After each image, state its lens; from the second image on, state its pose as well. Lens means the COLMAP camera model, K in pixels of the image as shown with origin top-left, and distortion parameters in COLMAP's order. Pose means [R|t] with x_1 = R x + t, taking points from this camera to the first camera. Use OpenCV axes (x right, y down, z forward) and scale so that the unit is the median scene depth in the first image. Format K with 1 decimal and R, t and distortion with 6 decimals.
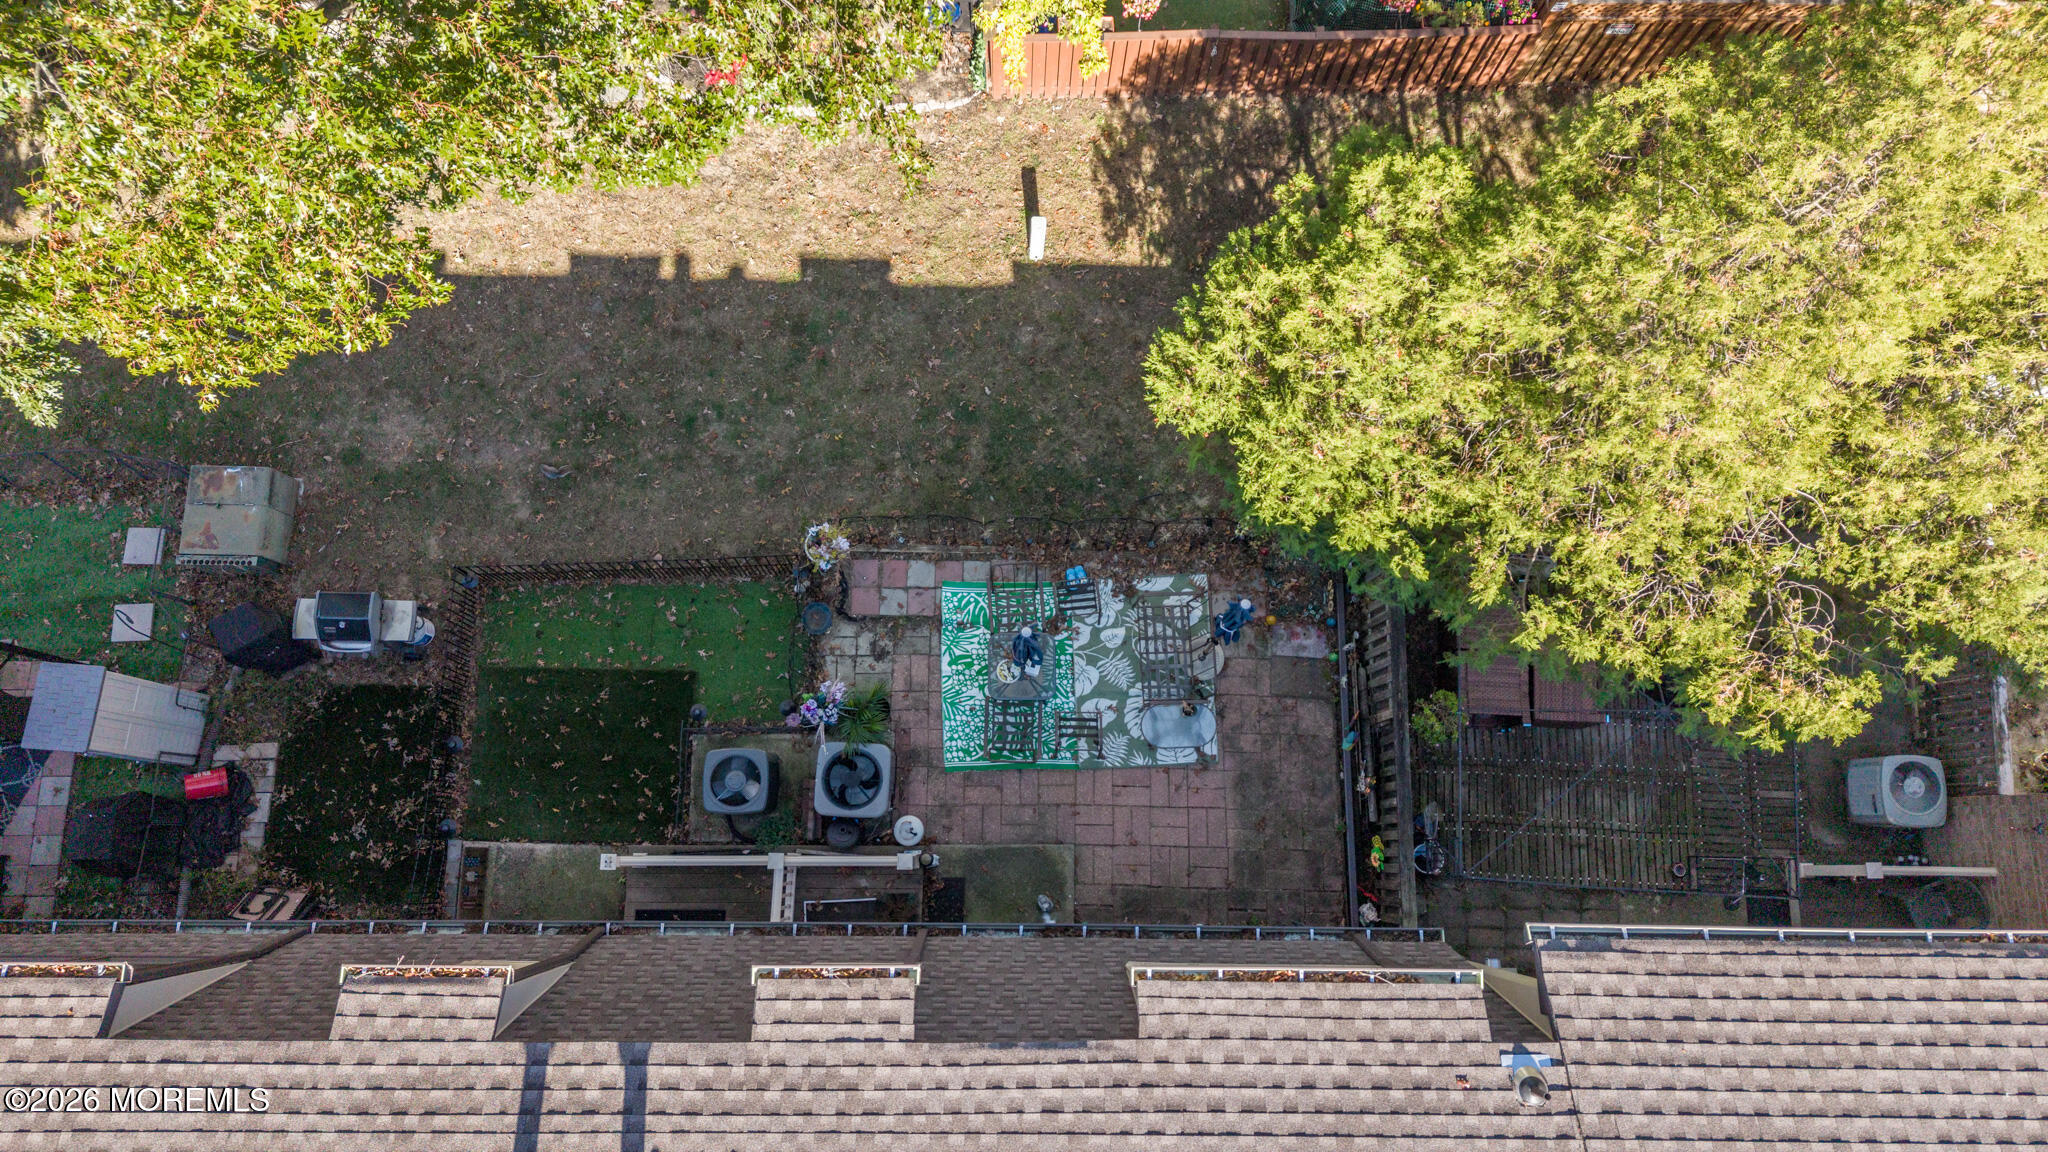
lens RADIAL K [[1380.4, 0, 1024.0], [0, 1380.4, 576.0], [0, 0, 1]] dist [0.055581, -0.065274]
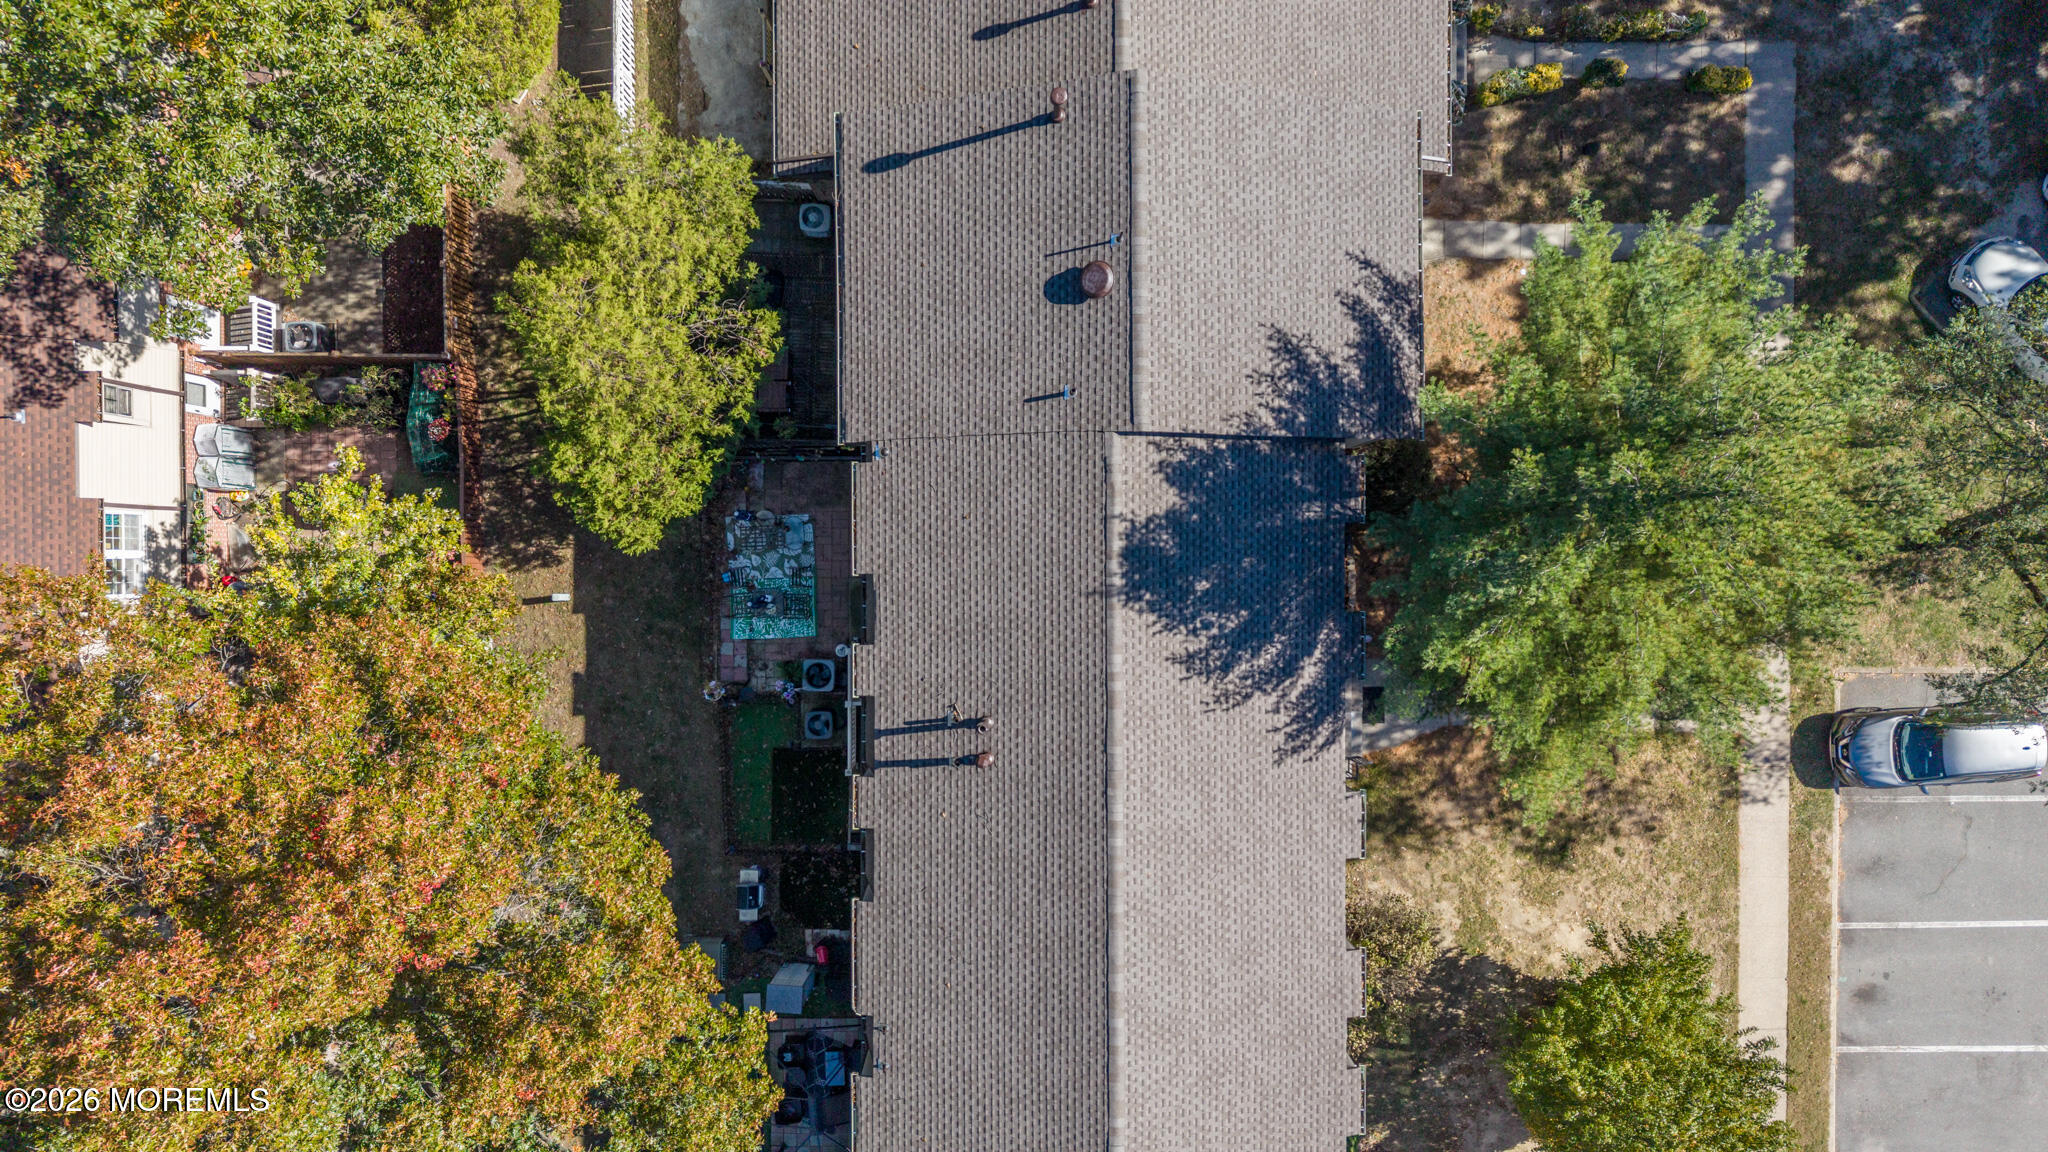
lens RADIAL K [[1380.4, 0, 1024.0], [0, 1380.4, 576.0], [0, 0, 1]] dist [0.055581, -0.065274]
pose [[-0.013173, -0.999441, -0.030732, 0.127660], [0.980479, -0.018941, 0.195709, 0.040245], [-0.196181, -0.027554, 0.980180, -1.556272]]
